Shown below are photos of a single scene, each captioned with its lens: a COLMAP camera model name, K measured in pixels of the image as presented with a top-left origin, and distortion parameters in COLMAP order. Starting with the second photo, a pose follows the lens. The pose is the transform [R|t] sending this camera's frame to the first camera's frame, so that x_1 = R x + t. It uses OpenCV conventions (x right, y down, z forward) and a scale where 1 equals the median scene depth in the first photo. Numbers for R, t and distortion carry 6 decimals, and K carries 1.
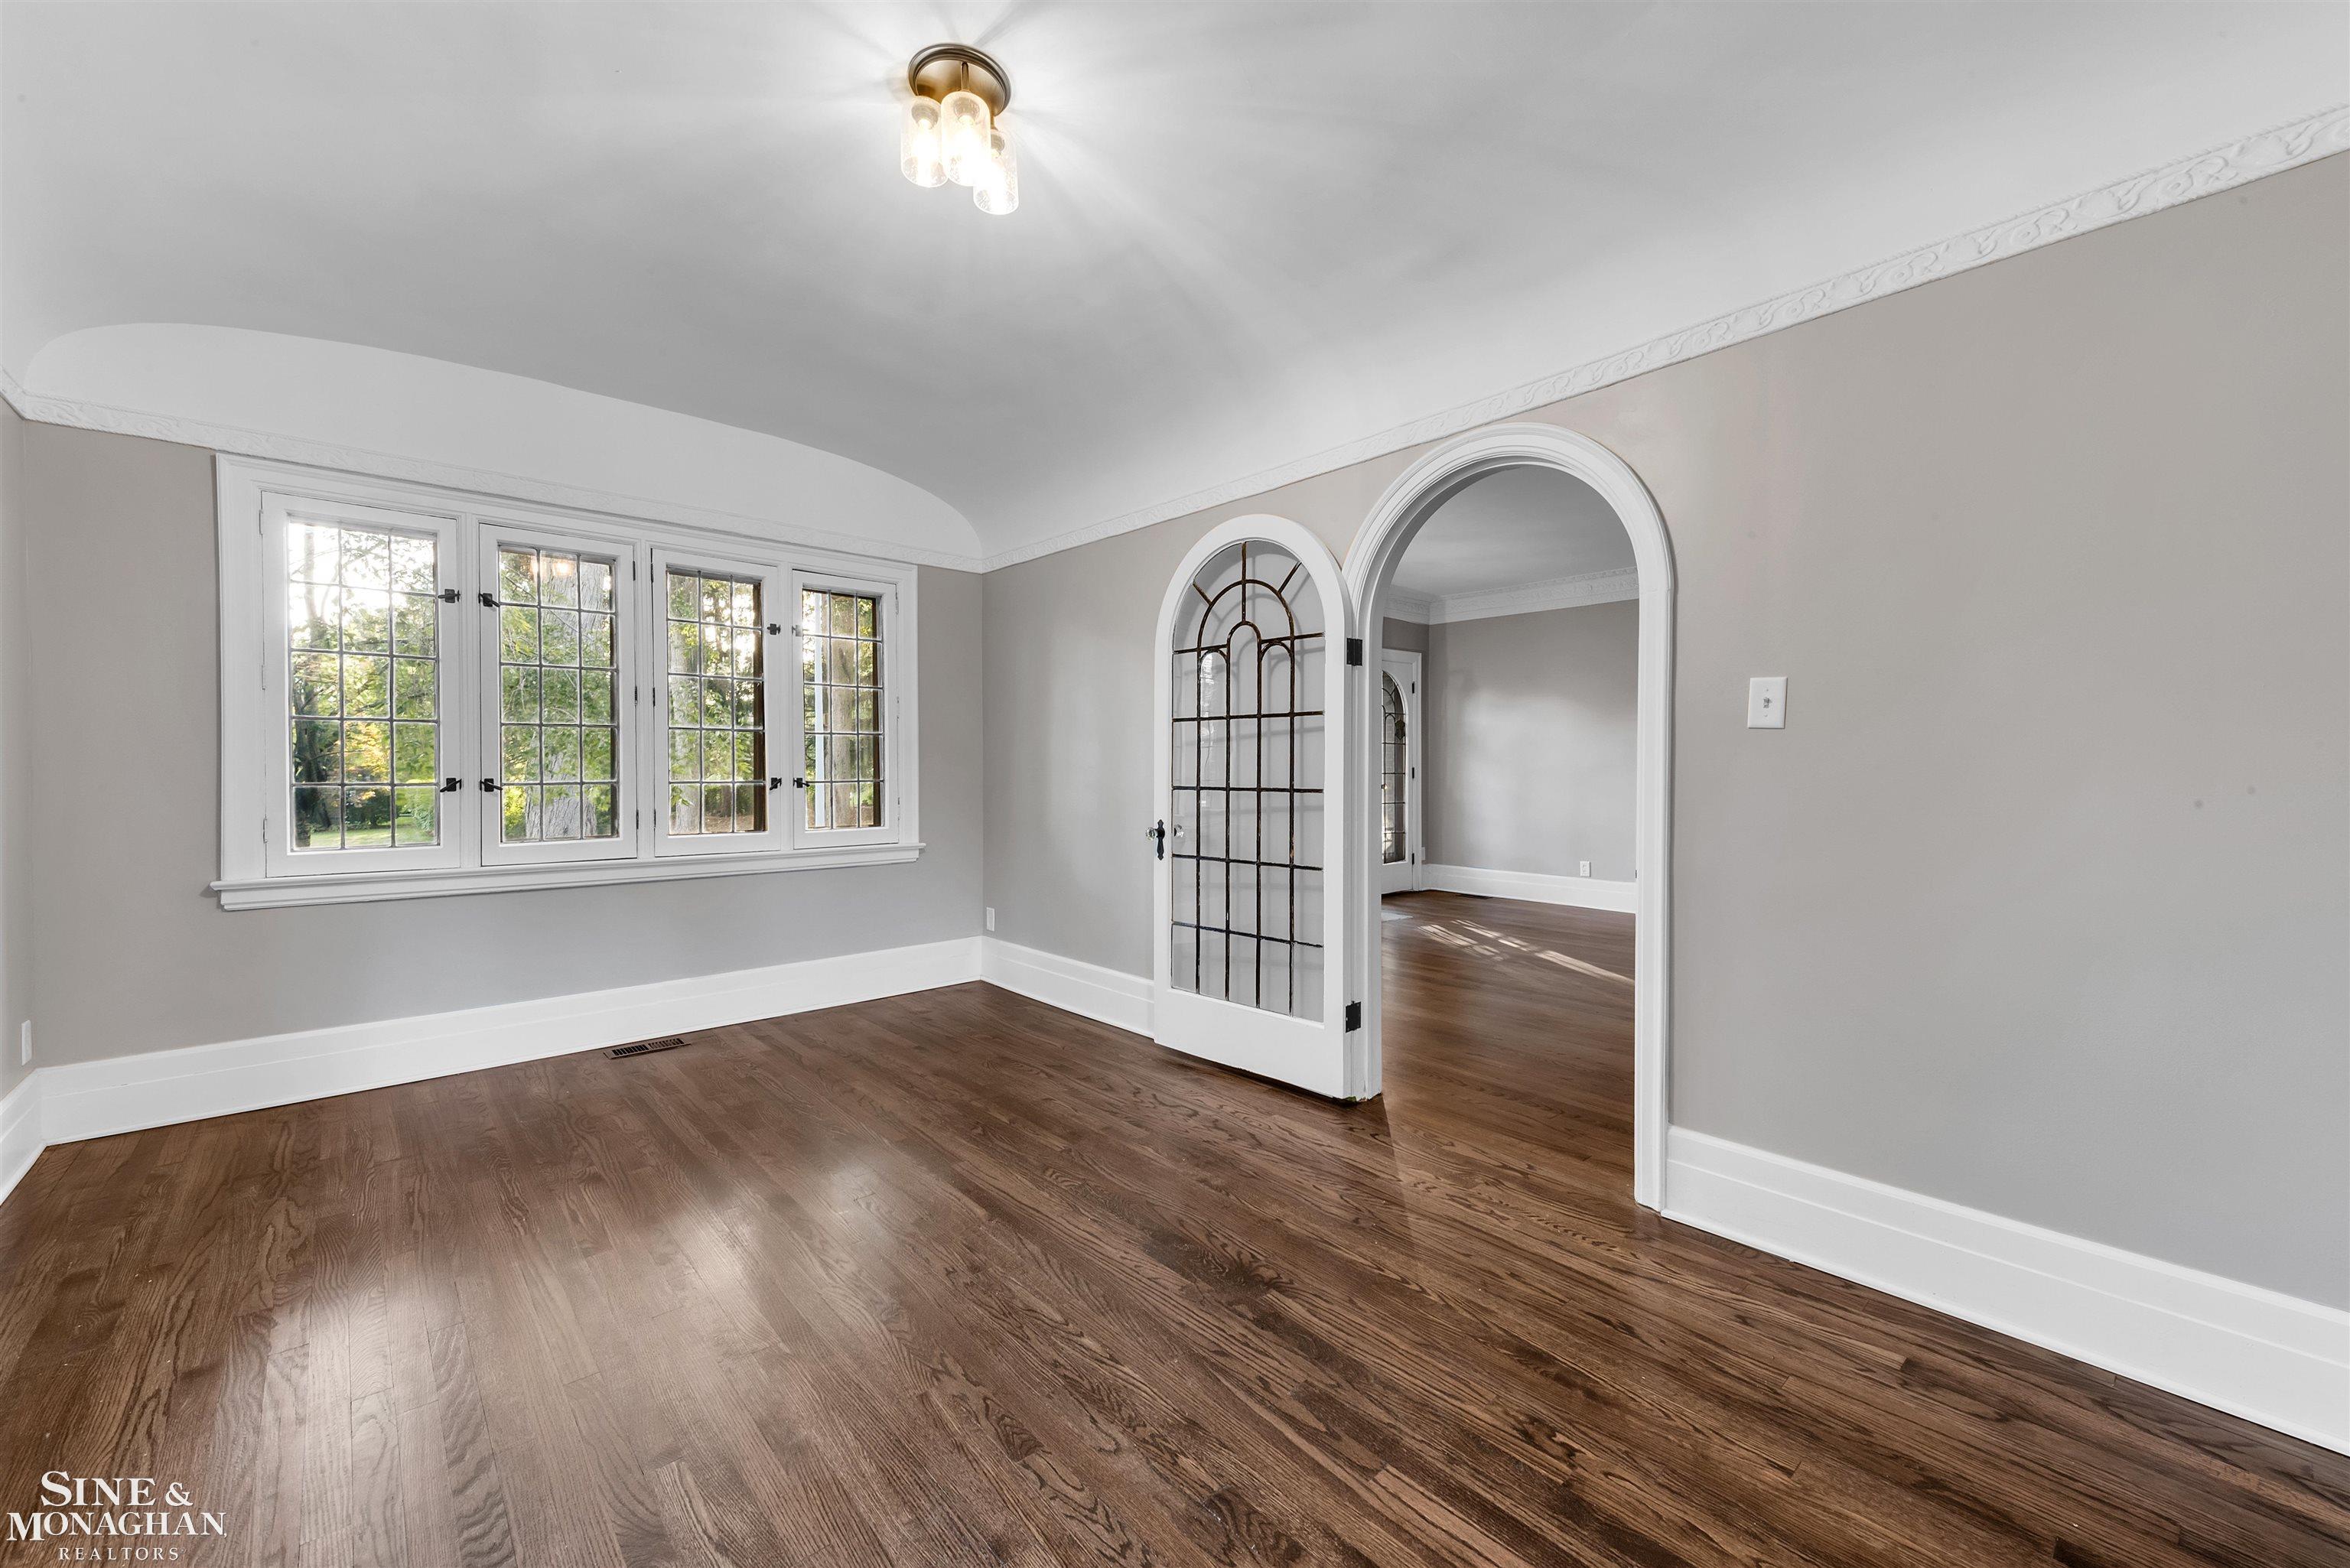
lens RADIAL K [[910.6, 0, 1173.3], [0, 910.6, 770.6], [0, 0, 1]] dist [0.023633, -0.000018]
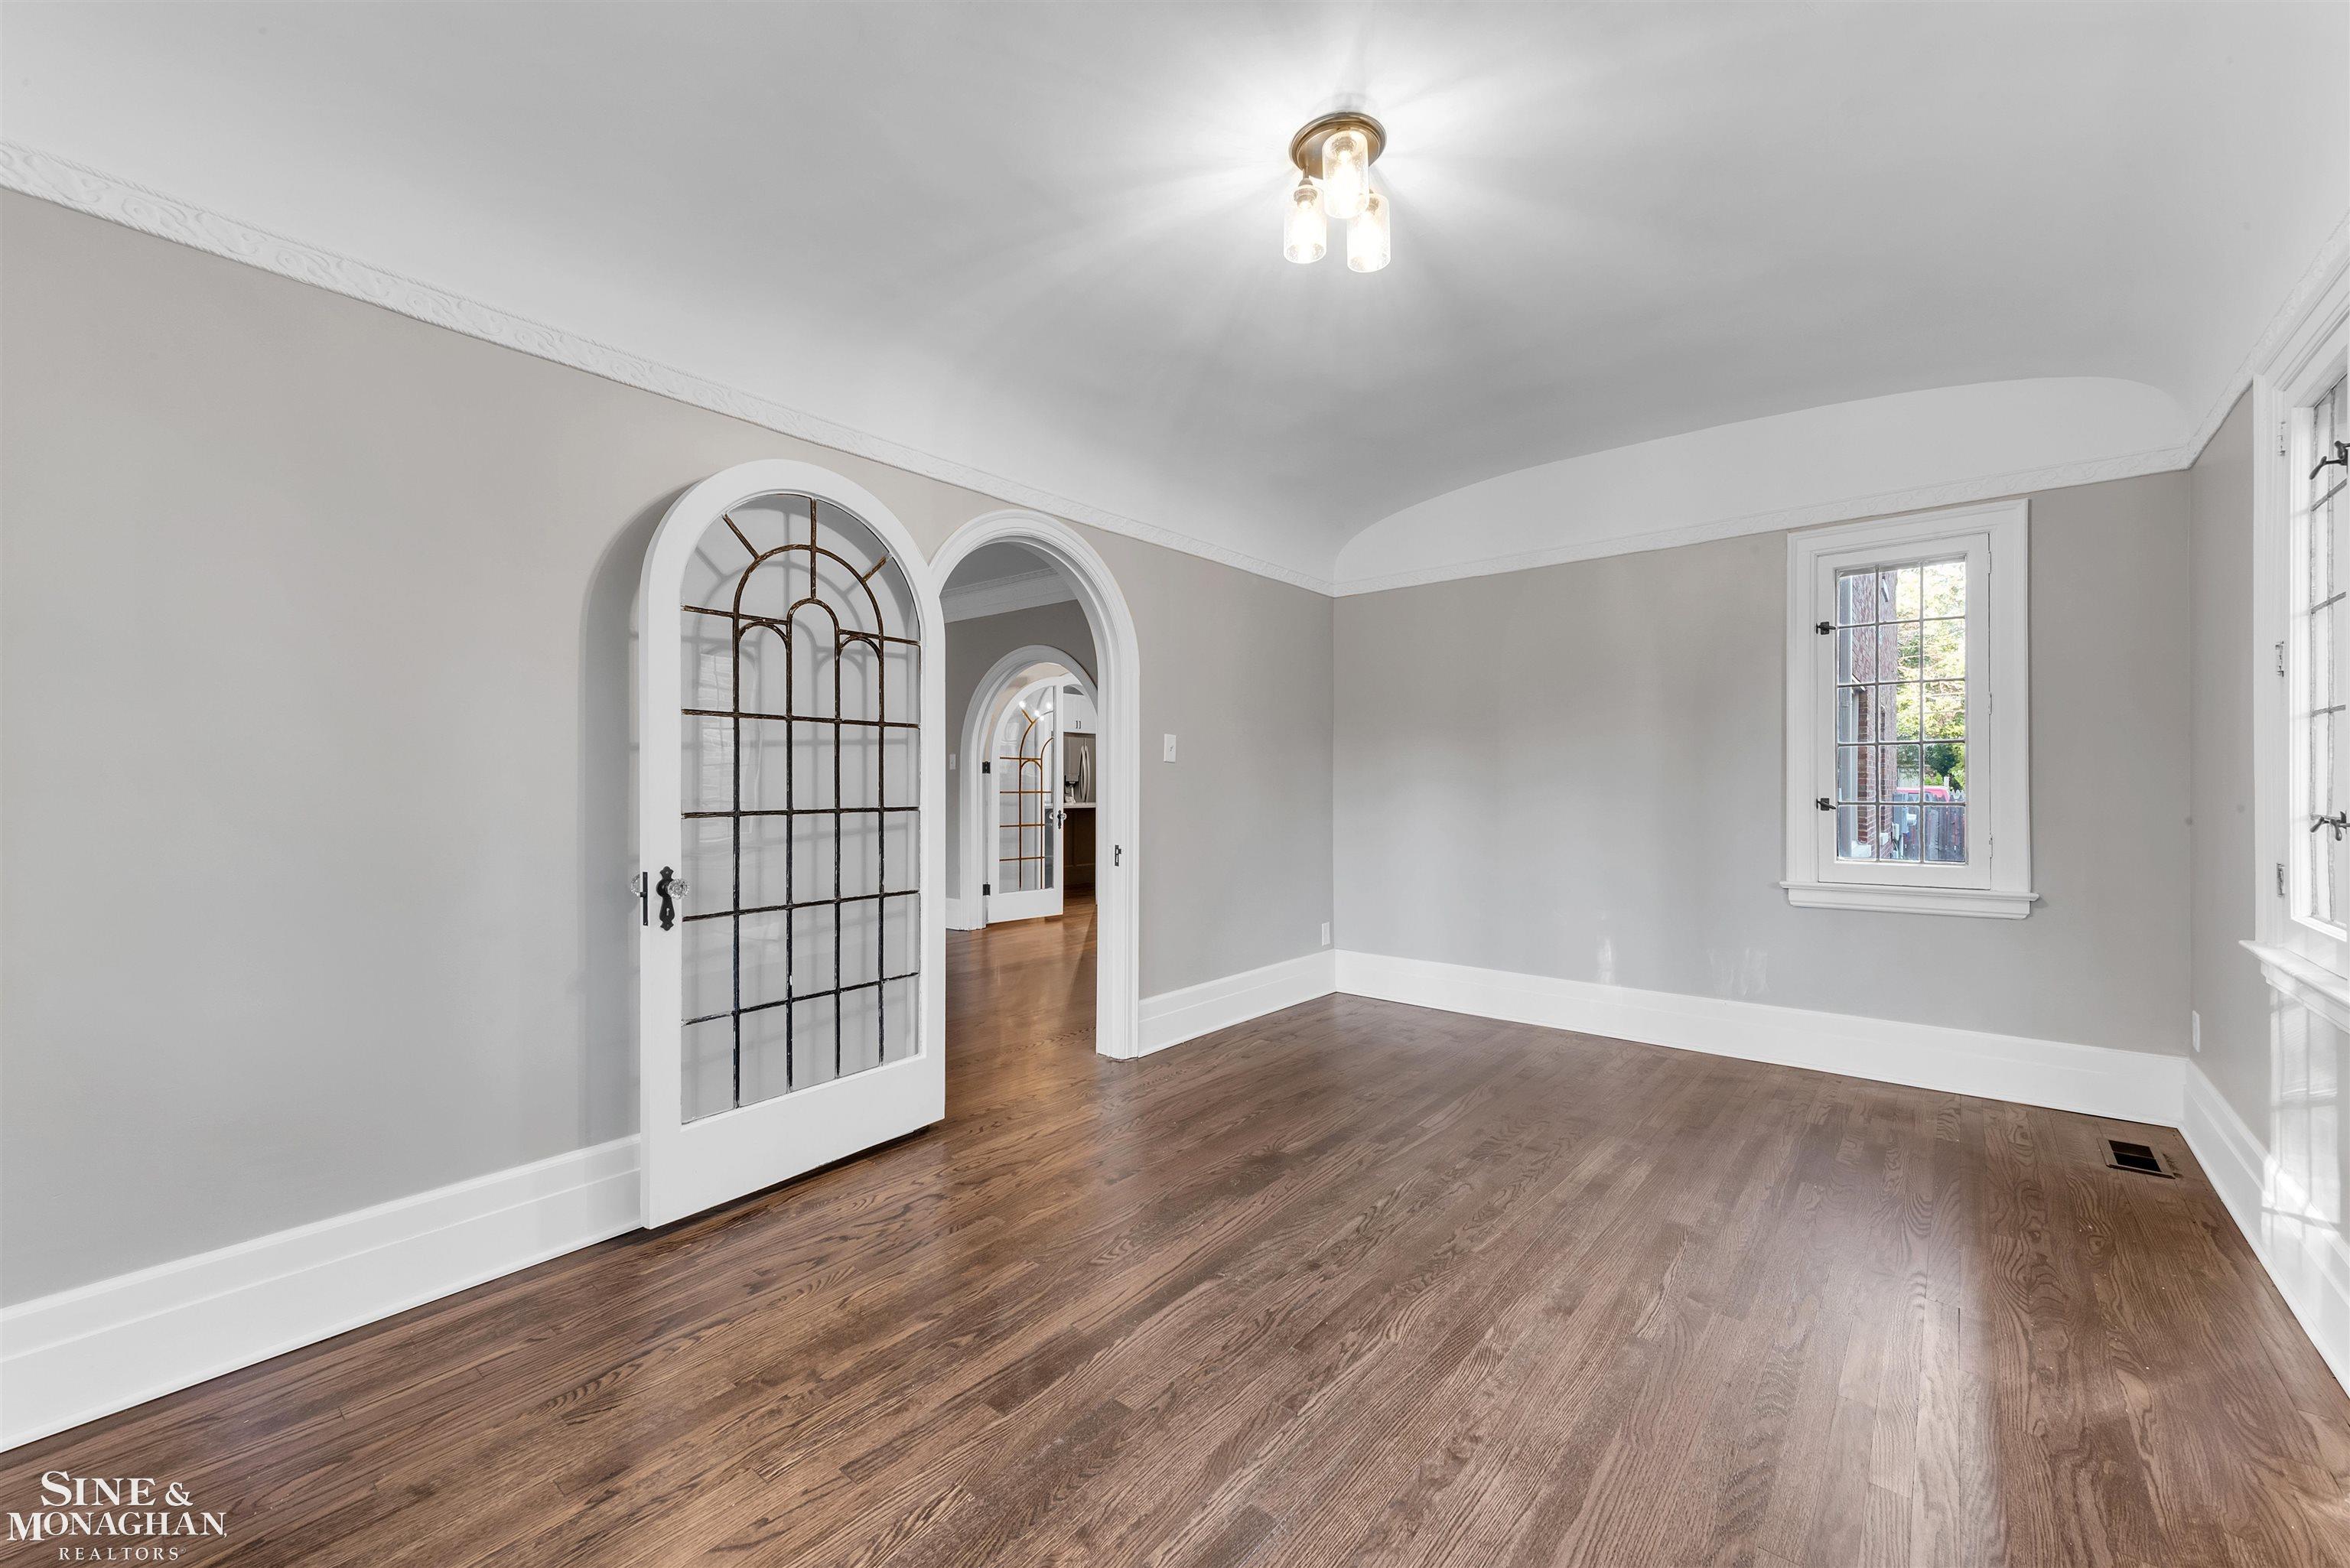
lens RADIAL K [[910.6, 0, 1185.2], [0, 910.6, 791.3], [0, 0, 1]] dist [0.023633, -0.000018]
pose [[-0.143146, -0.006043, 0.989683, -0.789114], [0.005583, 0.999961, 0.006914, -0.000983], [-0.989686, 0.006515, -0.143107, 0.835955]]
